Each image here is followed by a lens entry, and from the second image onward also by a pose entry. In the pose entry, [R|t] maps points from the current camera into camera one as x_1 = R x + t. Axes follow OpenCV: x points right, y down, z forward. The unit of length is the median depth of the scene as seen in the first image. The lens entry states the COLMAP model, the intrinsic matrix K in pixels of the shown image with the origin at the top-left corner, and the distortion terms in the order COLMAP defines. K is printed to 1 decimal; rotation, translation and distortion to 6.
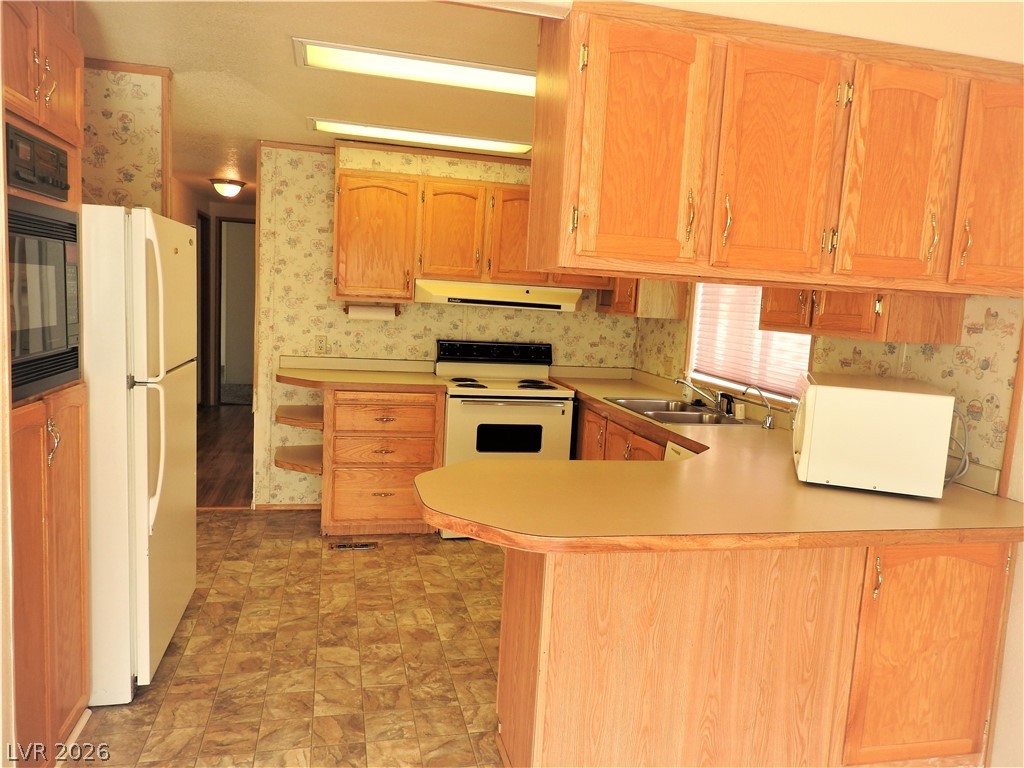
lens RADIAL K [[726.6, 0, 510.9], [0, 726.6, 383.8], [0, 0, 1]] dist [0.010718, -0.005799]
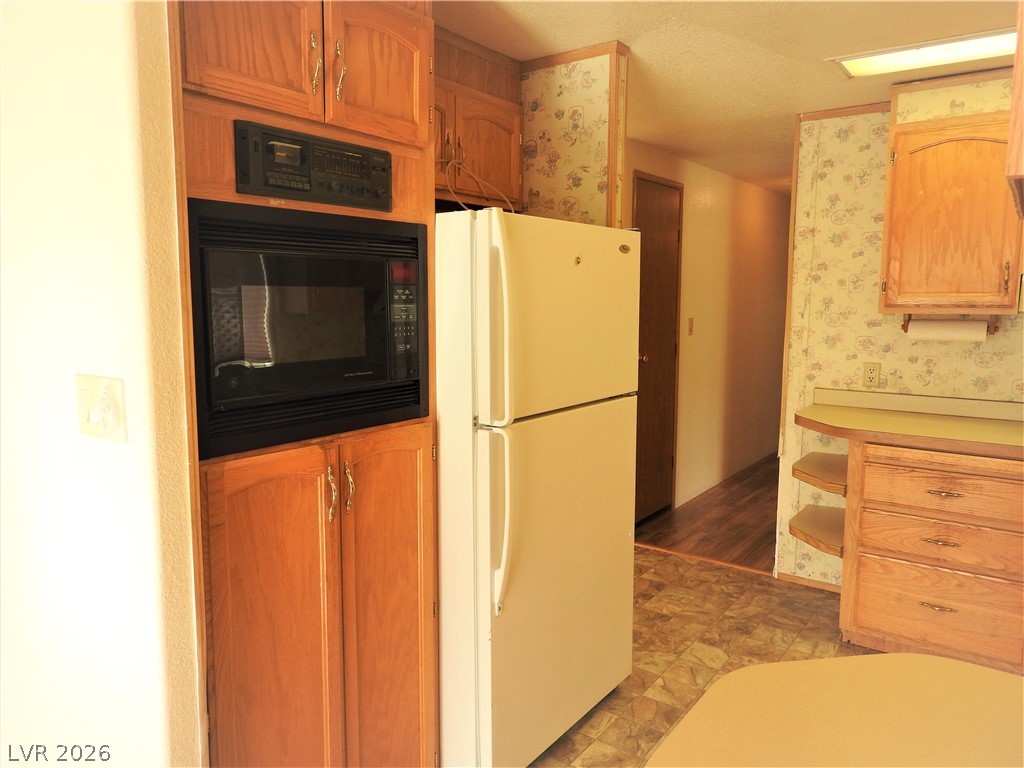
lens RADIAL K [[726.6, 0, 518.2], [0, 726.6, 384.5], [0, 0, 1]] dist [0.010718, -0.005799]
pose [[0.650885, 0.037585, -0.758245, 0.067470], [-0.055752, 0.998443, 0.001633, -0.027560], [0.757126, 0.041211, 0.651968, 0.272909]]
